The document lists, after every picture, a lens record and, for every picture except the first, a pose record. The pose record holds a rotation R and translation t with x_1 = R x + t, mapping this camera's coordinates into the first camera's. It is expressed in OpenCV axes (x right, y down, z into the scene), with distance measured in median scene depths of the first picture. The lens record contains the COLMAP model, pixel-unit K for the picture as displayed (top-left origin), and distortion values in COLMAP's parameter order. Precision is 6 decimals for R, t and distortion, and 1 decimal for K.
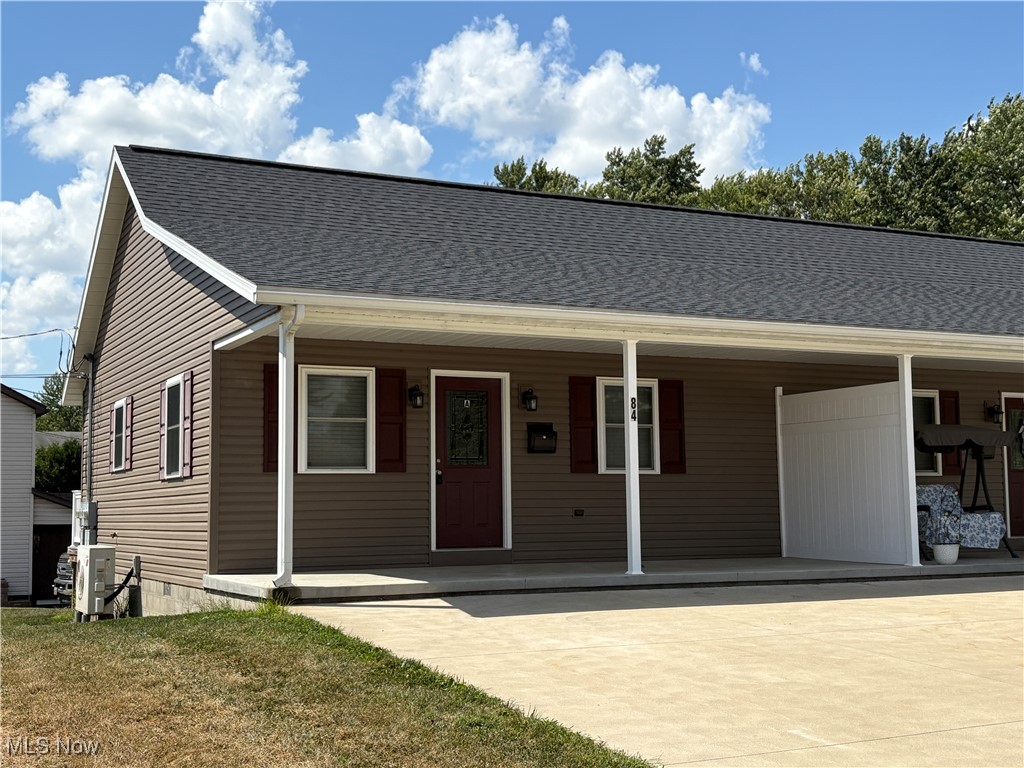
lens RADIAL K [[1317.9, 0, 513.6], [0, 1317.9, 357.5], [0, 0, 1]] dist [0.135452, -0.033236]
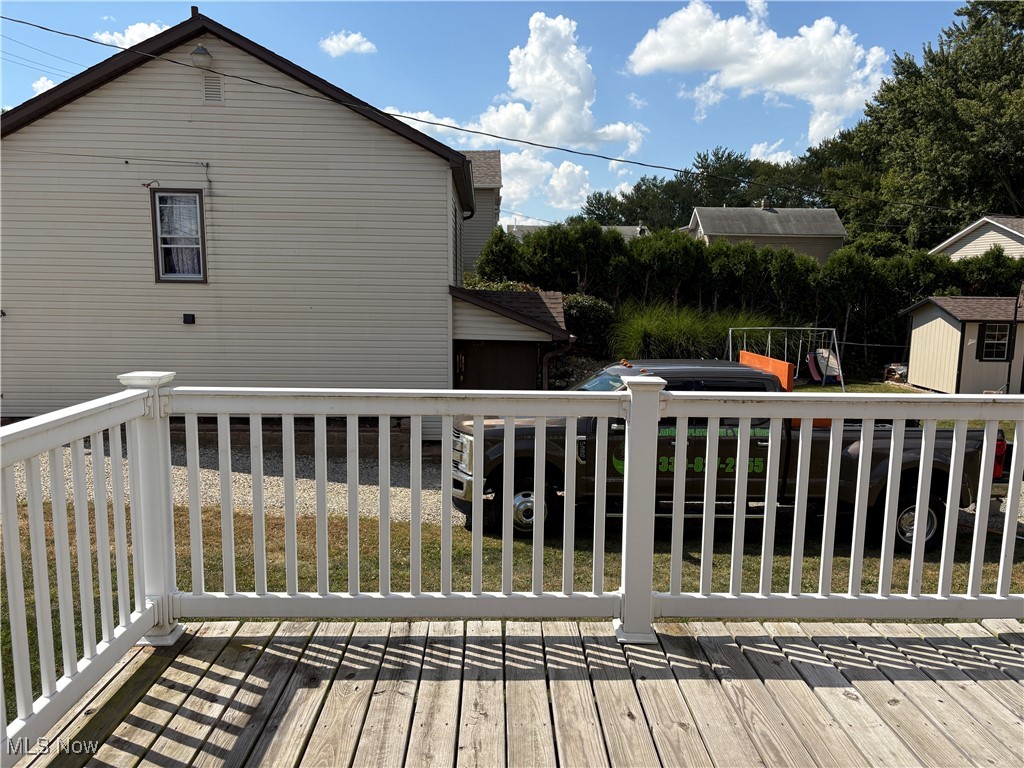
lens RADIAL K [[771.2, 0, 512.3], [0, 771.2, 385.0], [0, 0, 1]] dist [0.074207, -0.099311]
pose [[0.904285, 0.075979, -0.420114, -0.353810], [0.029820, 0.970393, 0.239685, 0.115622], [0.425887, -0.229271, 0.875246, 1.413153]]
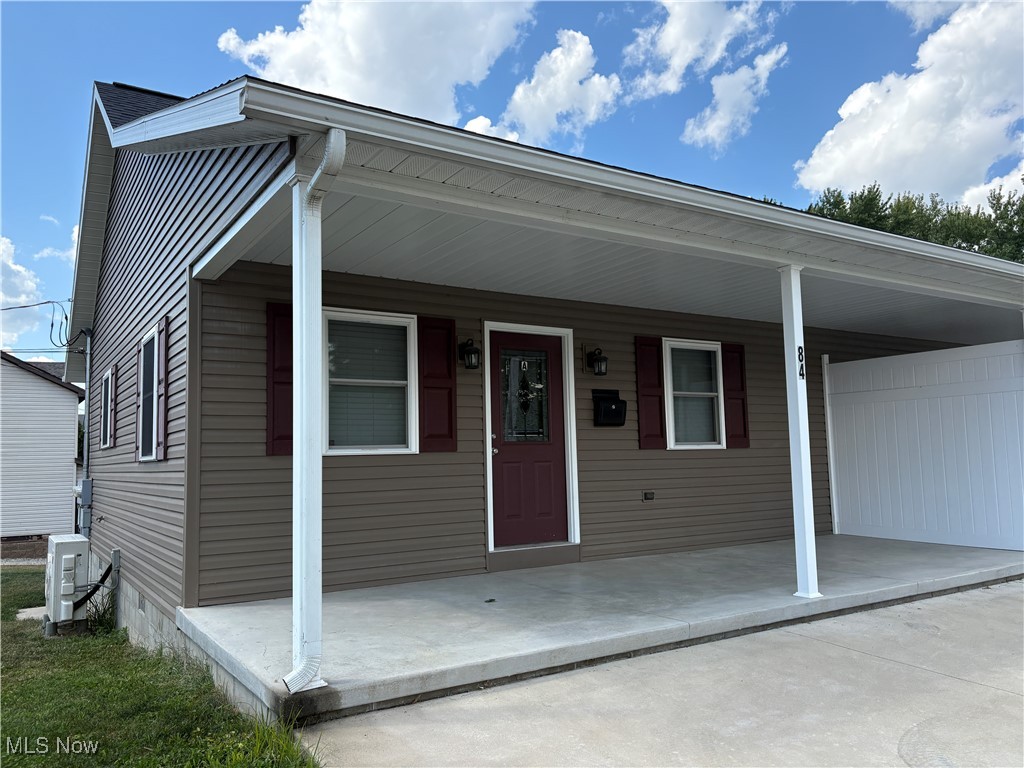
lens RADIAL K [[771.2, 0, 512.3], [0, 771.2, 385.0], [0, 0, 1]] dist [0.074207, -0.099311]
pose [[0.993487, -0.000573, 0.113942, -0.097356], [-0.001350, 0.999858, 0.016794, 0.039013], [-0.113935, -0.016839, 0.993345, 0.529284]]
